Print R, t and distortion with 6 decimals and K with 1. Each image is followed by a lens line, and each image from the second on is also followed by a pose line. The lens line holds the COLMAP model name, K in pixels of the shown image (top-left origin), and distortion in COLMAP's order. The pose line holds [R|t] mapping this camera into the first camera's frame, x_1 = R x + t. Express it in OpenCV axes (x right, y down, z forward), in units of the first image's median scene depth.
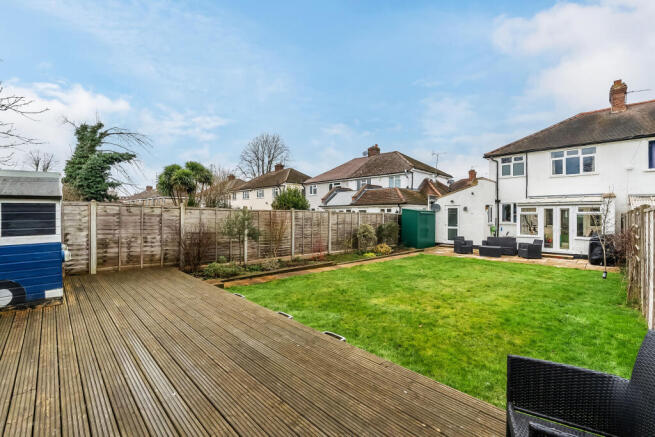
lens RADIAL K [[289.1, 0, 324.7], [0, 289.1, 211.9], [0, 0, 1]] dist [-0.004750, 0.000371]
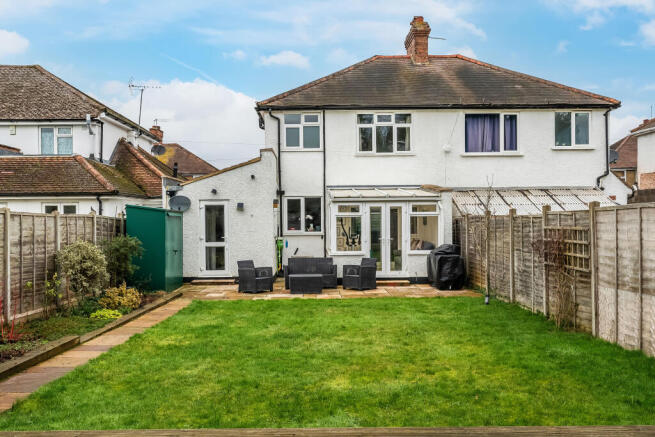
lens RADIAL K [[666.4, 0, 329.1], [0, 666.4, 221.0], [0, 0, 1]] dist [0.004575, 0.000000]
pose [[0.692908, -0.009862, 0.720959, -0.265657], [0.002289, 0.999932, 0.011478, 0.001767], [-0.721023, -0.006303, 0.692883, 0.072680]]
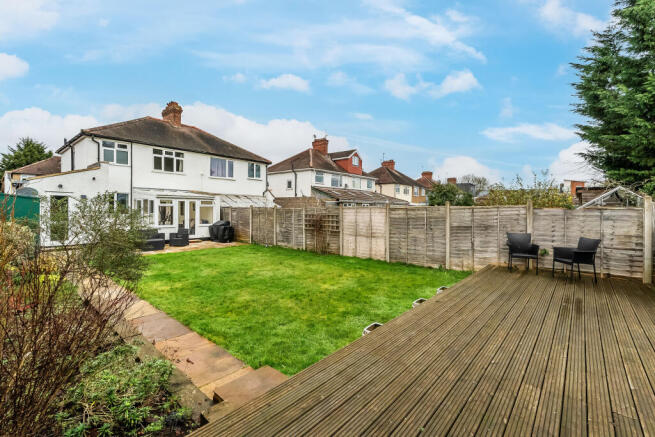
lens RADIAL K [[289.1, 0, 331.7], [0, 289.1, 212.2], [0, 0, 1]] dist [-0.004750, 0.000371]
pose [[-0.095818, -0.016097, 0.995269, -0.360332], [-0.025729, 0.999575, 0.013690, 0.001075], [-0.995066, -0.024295, -0.096192, 0.431242]]
